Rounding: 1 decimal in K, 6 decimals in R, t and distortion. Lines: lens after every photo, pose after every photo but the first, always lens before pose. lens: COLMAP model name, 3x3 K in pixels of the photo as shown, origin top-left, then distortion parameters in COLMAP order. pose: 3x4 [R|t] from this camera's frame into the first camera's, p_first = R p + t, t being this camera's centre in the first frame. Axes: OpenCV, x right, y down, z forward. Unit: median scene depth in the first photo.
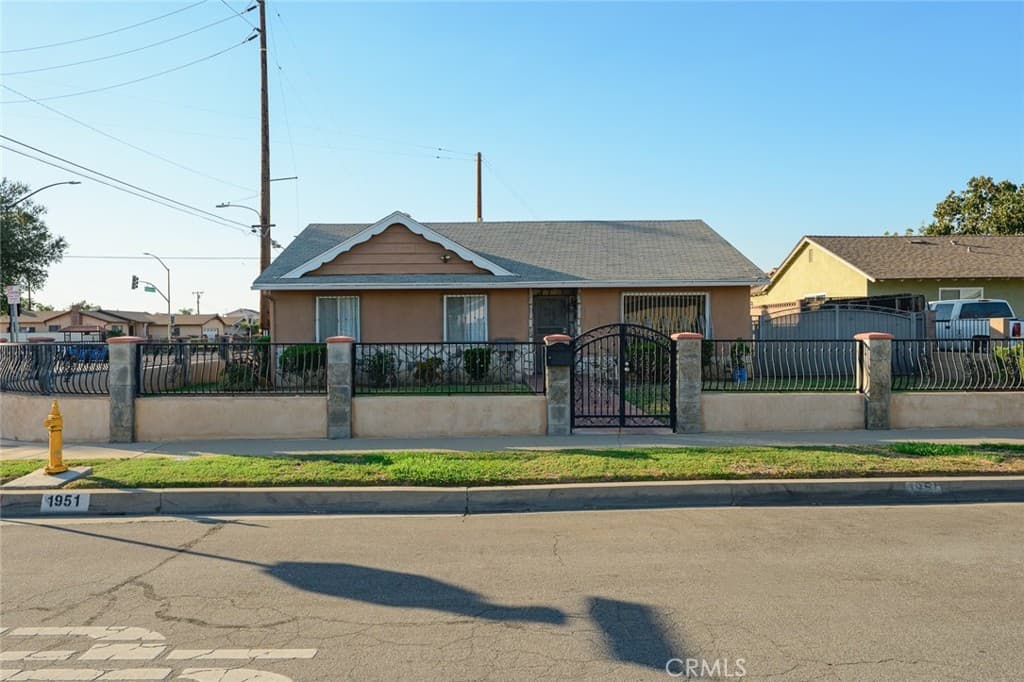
lens RADIAL K [[712.5, 0, 532.5], [0, 712.5, 347.3], [0, 0, 1]] dist [0.003397, -0.001727]
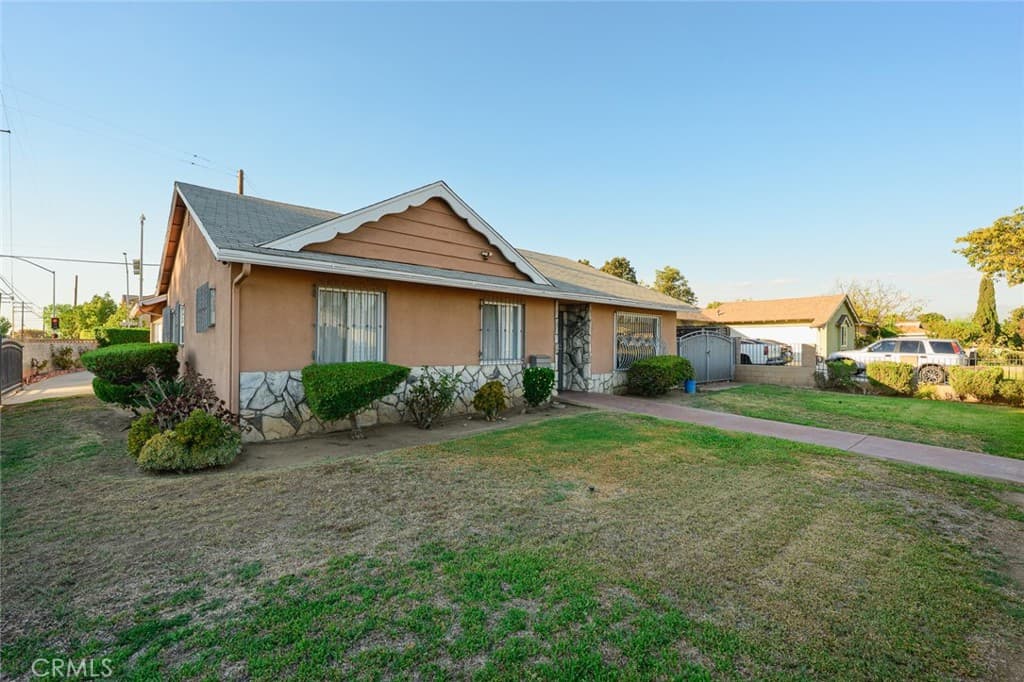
lens RADIAL K [[448.6, 0, 516.7], [0, 448.6, 346.0], [0, 0, 1]] dist [-0.001928, 0.000592]
pose [[0.772633, 0.014838, 0.634680, -0.413394], [-0.001078, 0.999756, -0.022061, -0.012374], [-0.634852, 0.016361, 0.772460, 0.595247]]
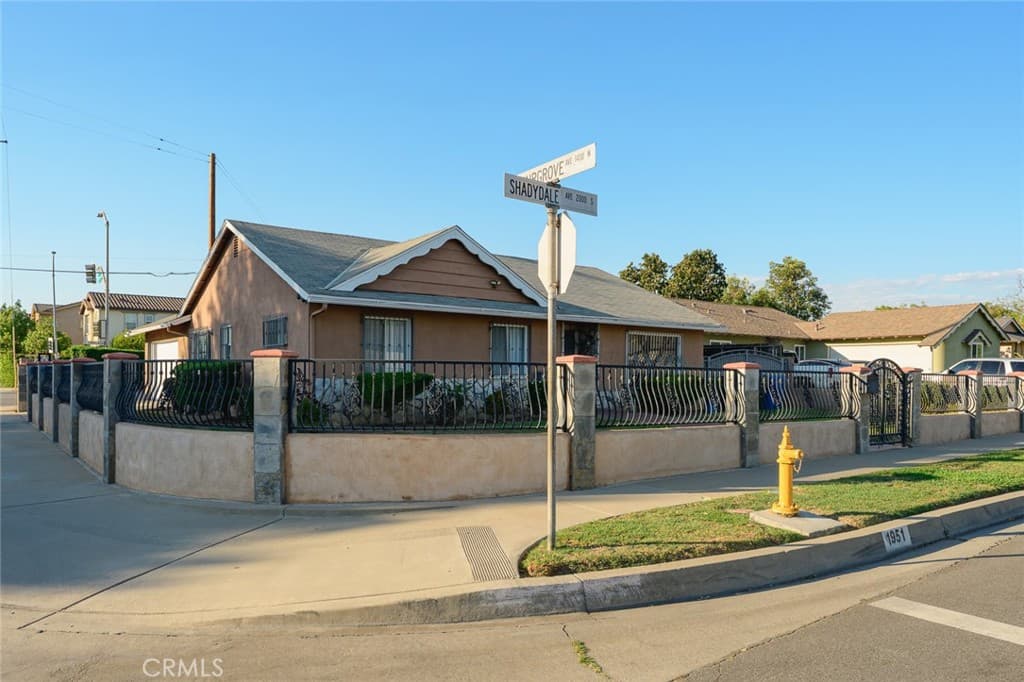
lens RADIAL K [[712.5, 0, 548.1], [0, 712.5, 387.5], [0, 0, 1]] dist [0.003397, -0.001727]
pose [[0.798770, 0.005332, 0.601613, -0.622509], [-0.001819, 0.999978, -0.006447, 0.014977], [-0.601634, 0.004056, 0.798761, 0.224655]]
